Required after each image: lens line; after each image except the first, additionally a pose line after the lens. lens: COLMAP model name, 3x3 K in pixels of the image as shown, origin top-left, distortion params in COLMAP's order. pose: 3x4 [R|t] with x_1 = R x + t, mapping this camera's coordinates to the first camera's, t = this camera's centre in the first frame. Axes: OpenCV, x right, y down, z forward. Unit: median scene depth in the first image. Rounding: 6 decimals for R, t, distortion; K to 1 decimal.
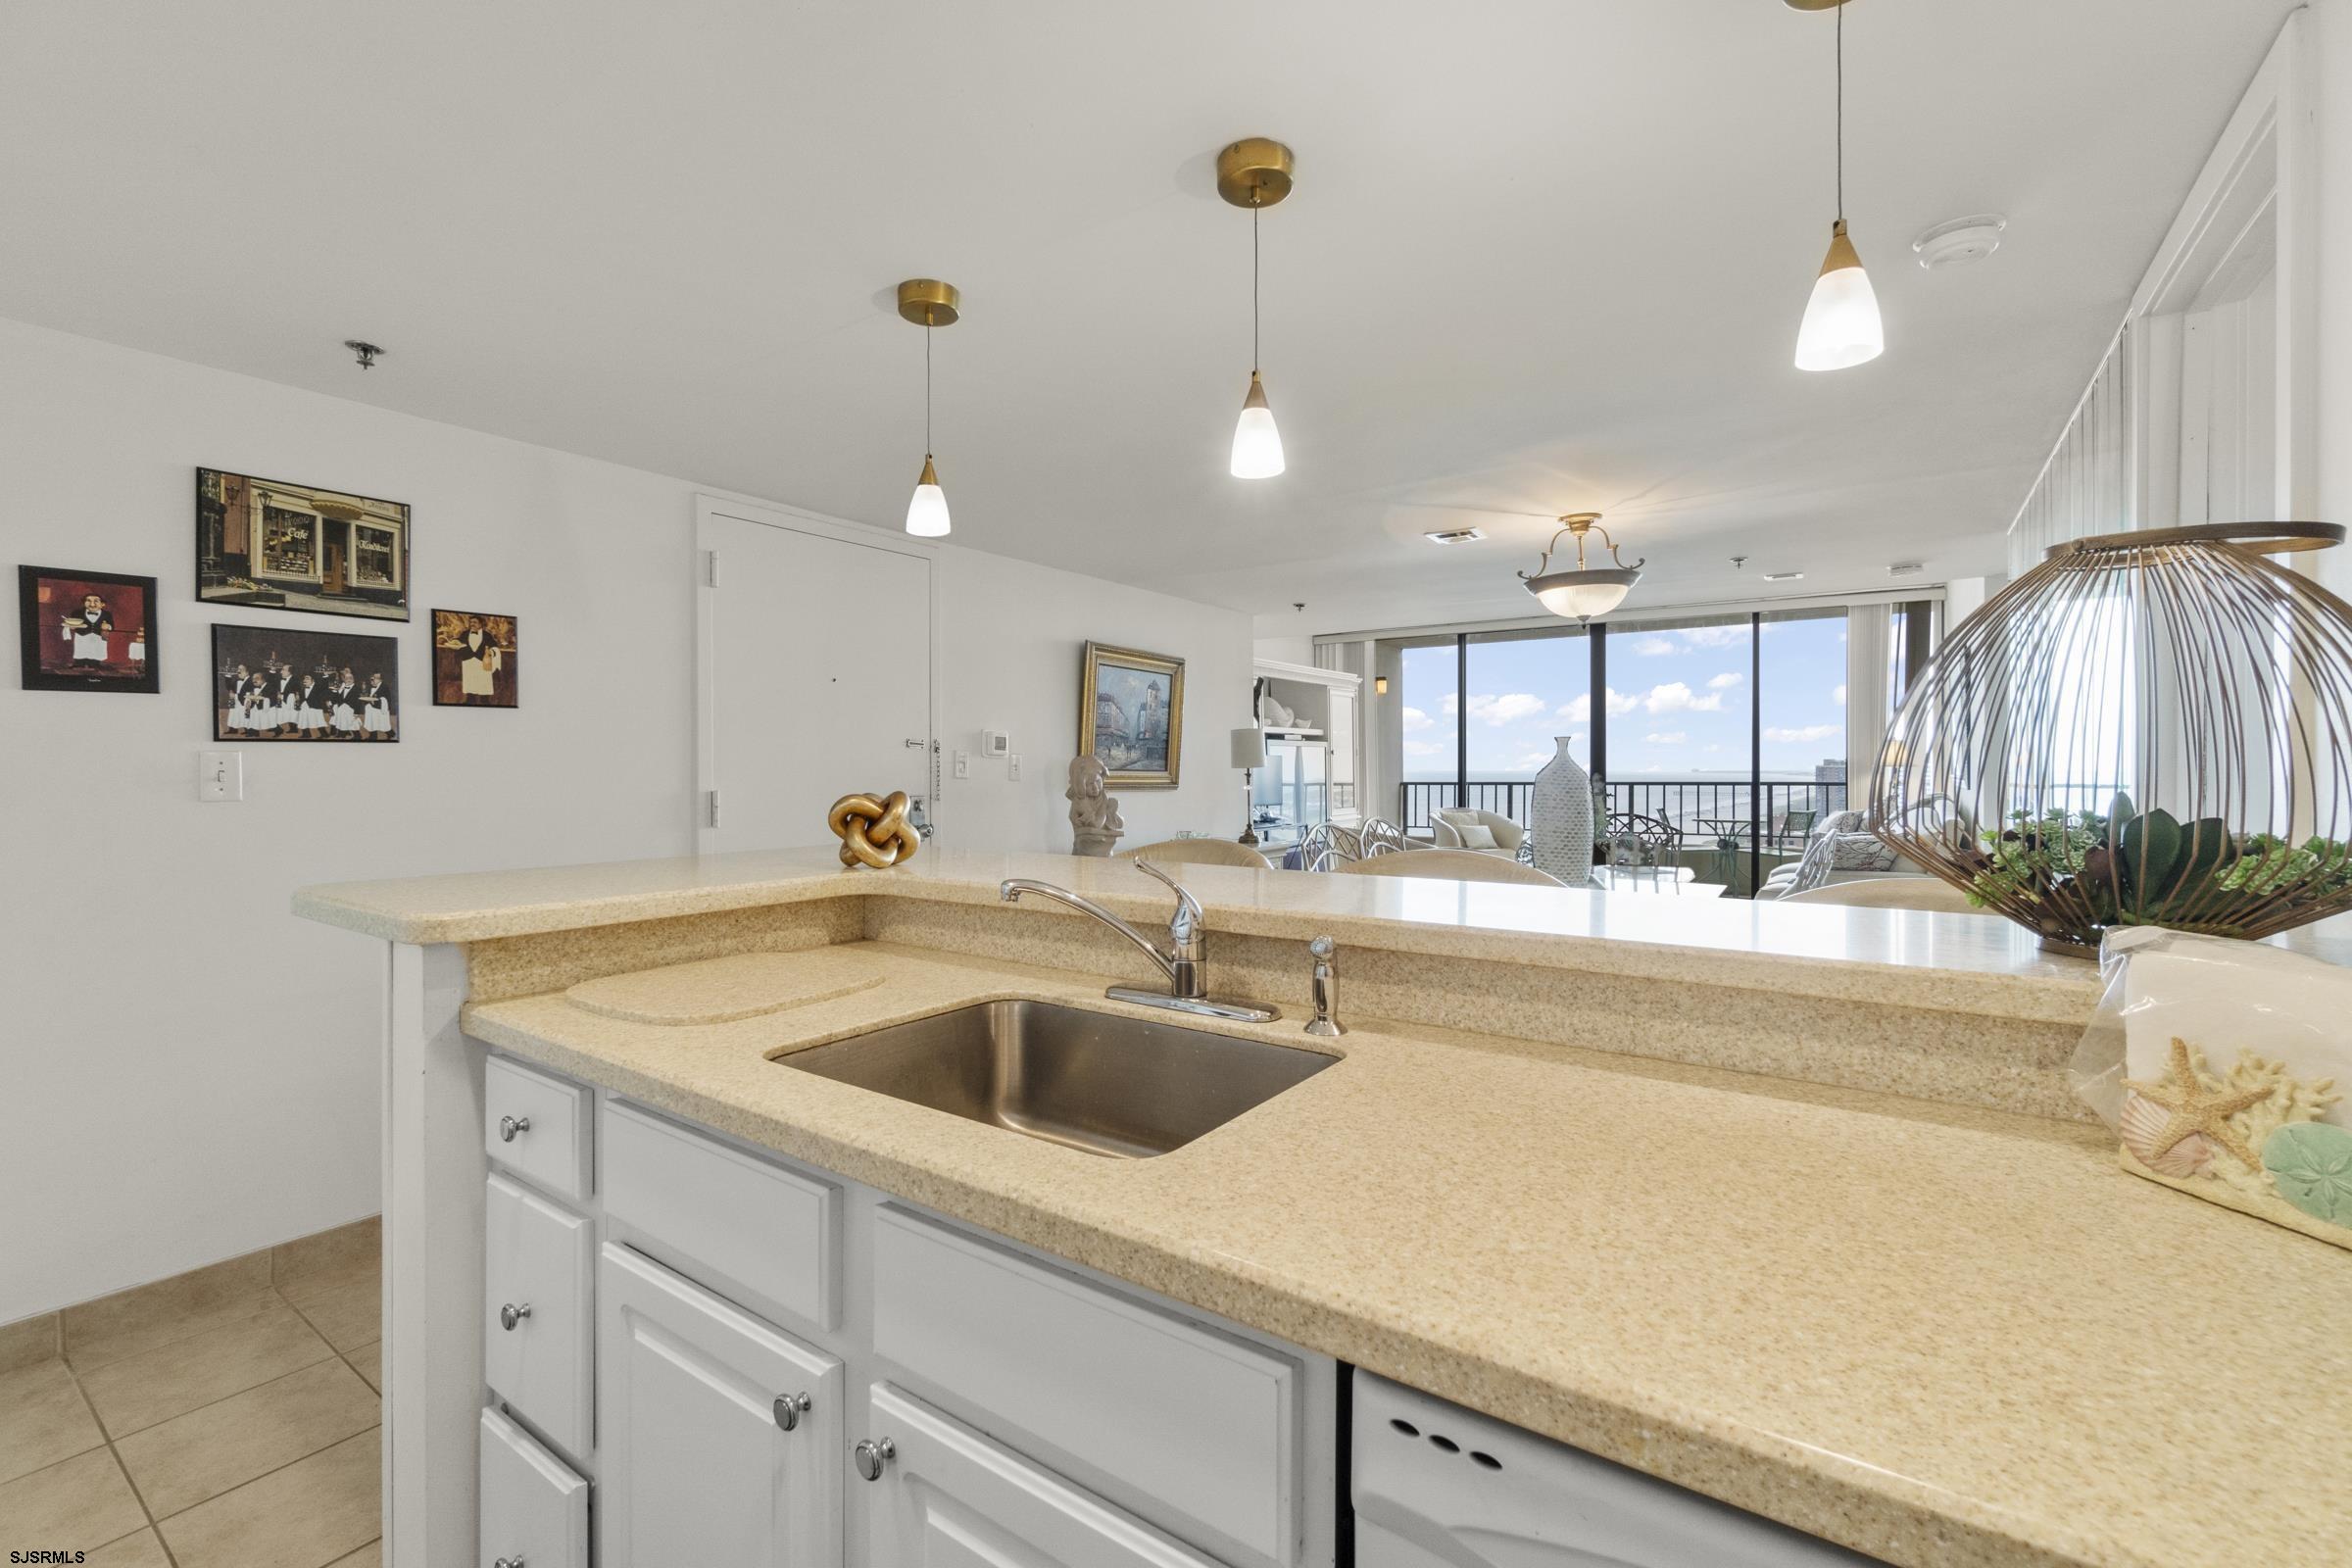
lens RADIAL K [[1014.7, 0, 1157.6], [0, 1014.7, 769.3], [0, 0, 1]] dist [-0.007117, 0.001372]
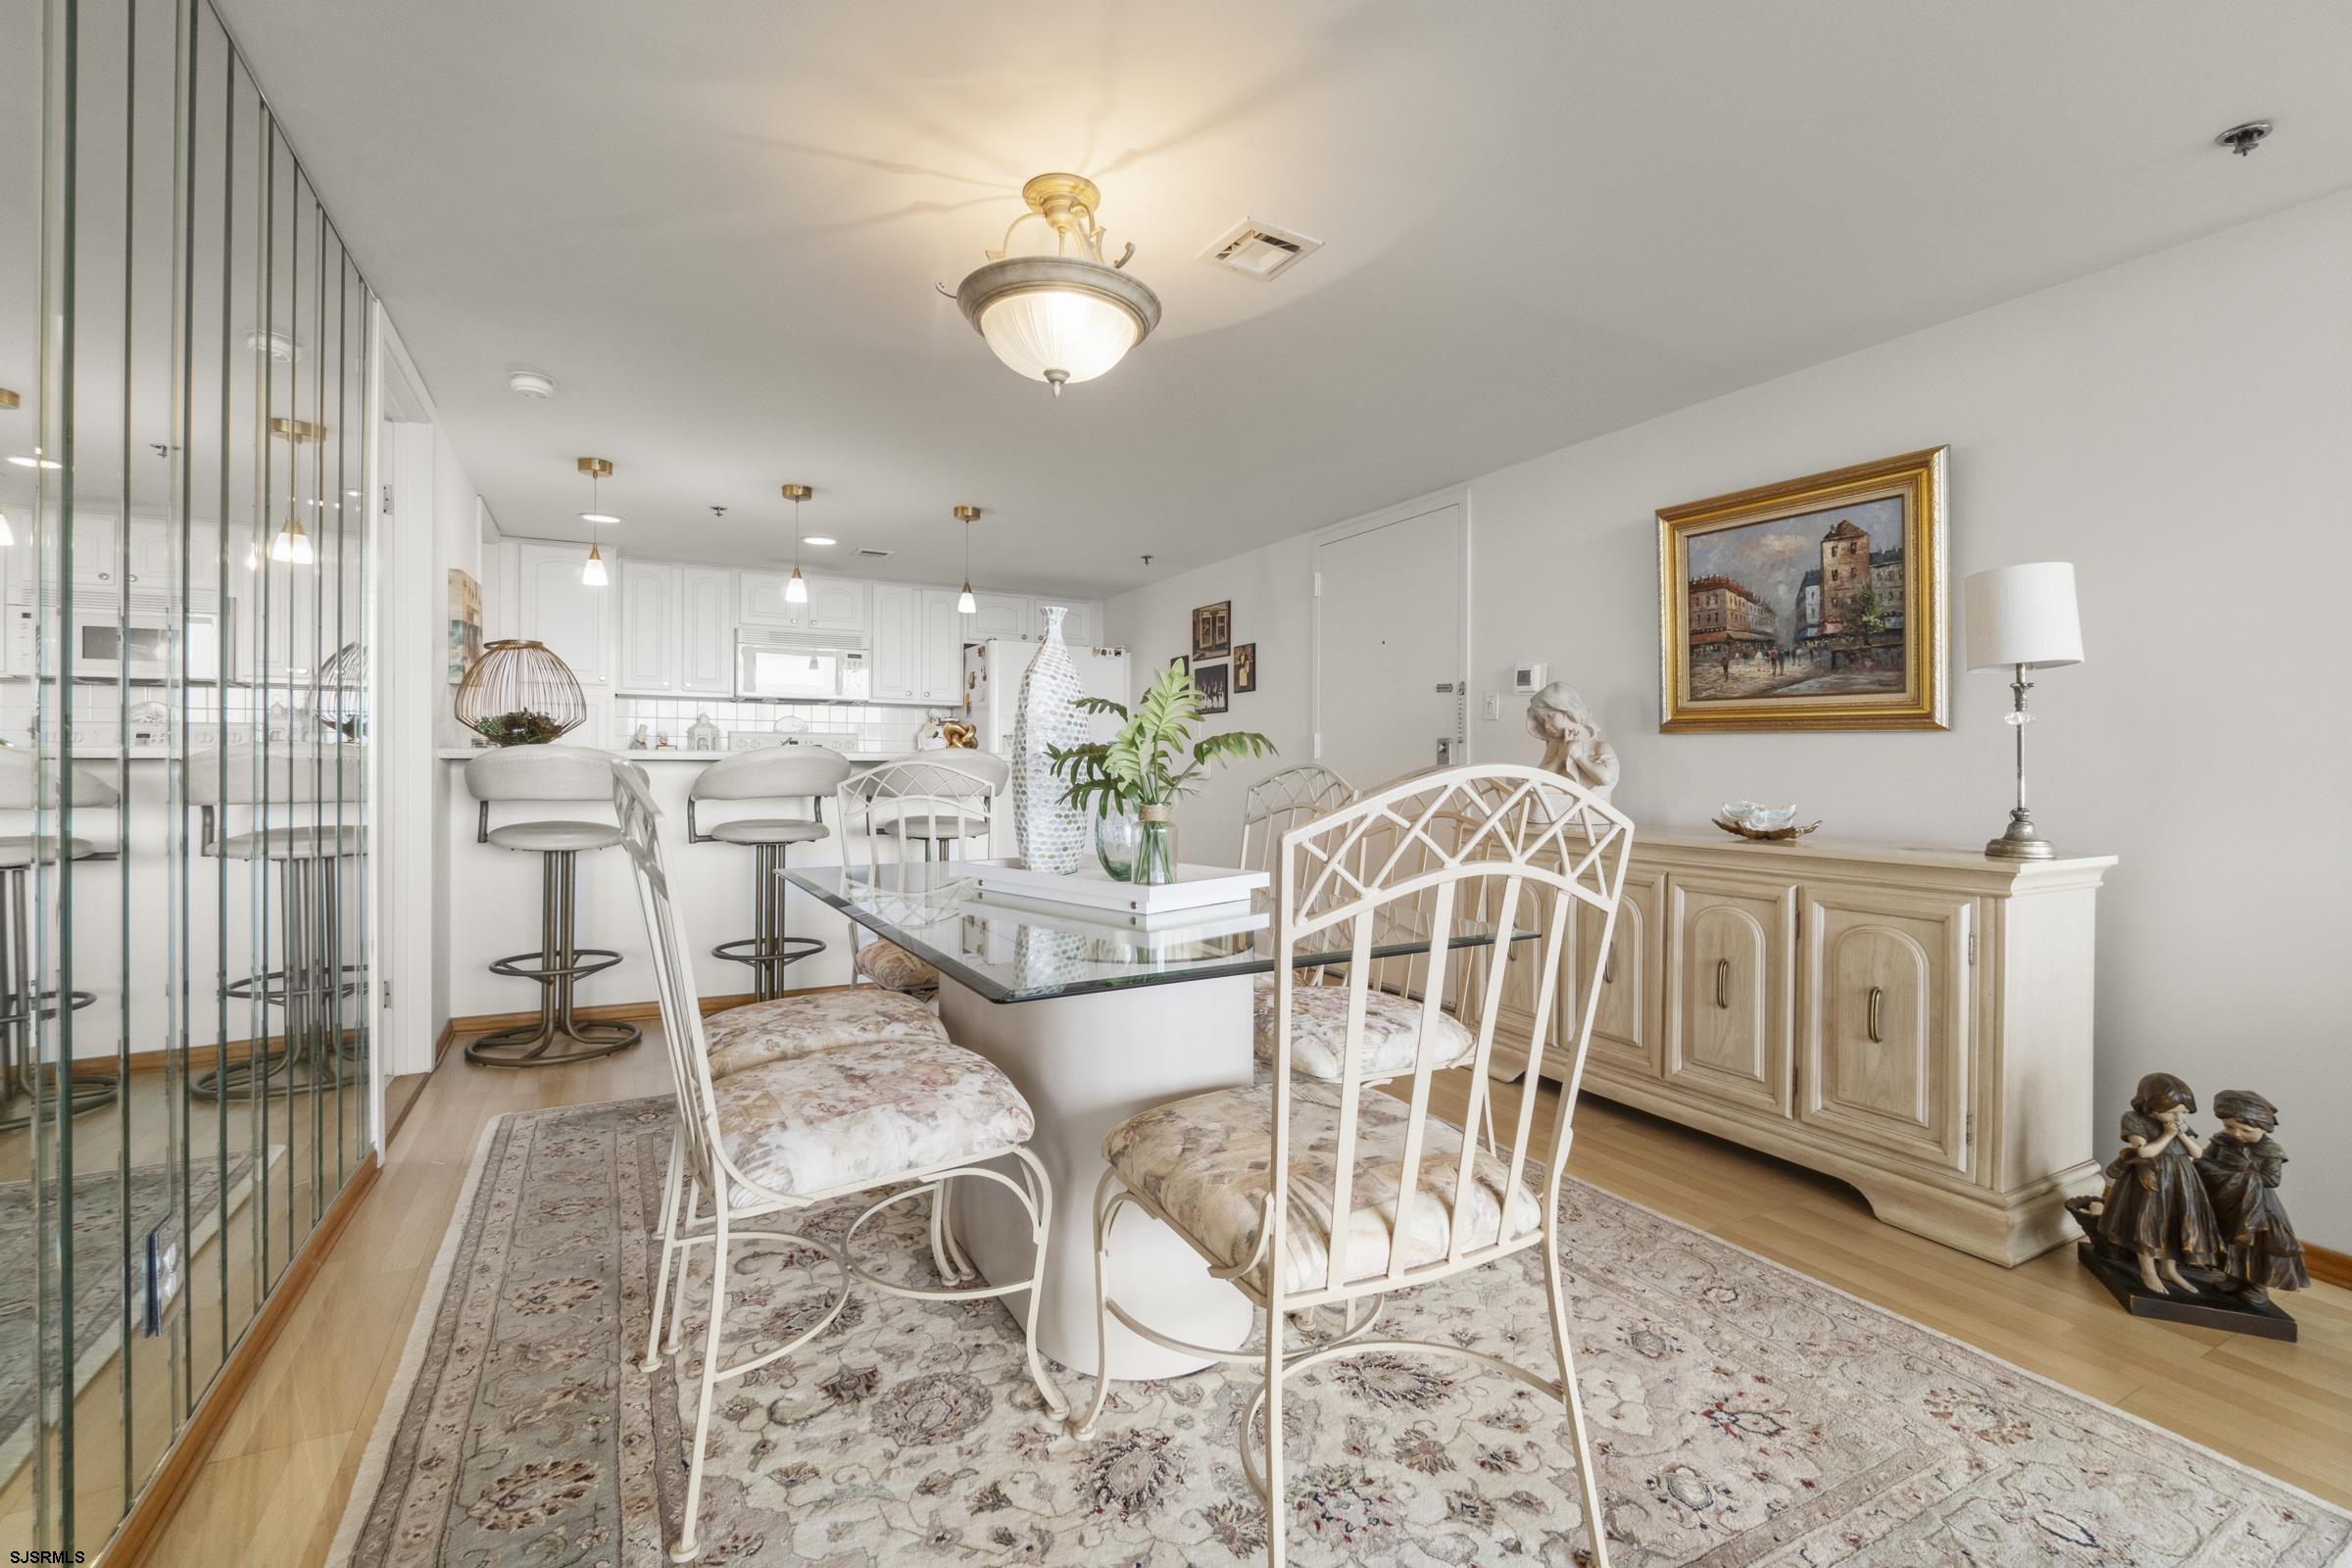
lens RADIAL K [[1014.7, 0, 1171.2], [0, 1014.7, 766.2], [0, 0, 1]] dist [-0.007117, 0.001372]
pose [[-0.437397, 0.001484, -0.899267, 1.155341], [-0.007817, 0.999955, 0.005452, 0.072576], [0.899234, 0.009414, -0.437366, 1.702351]]
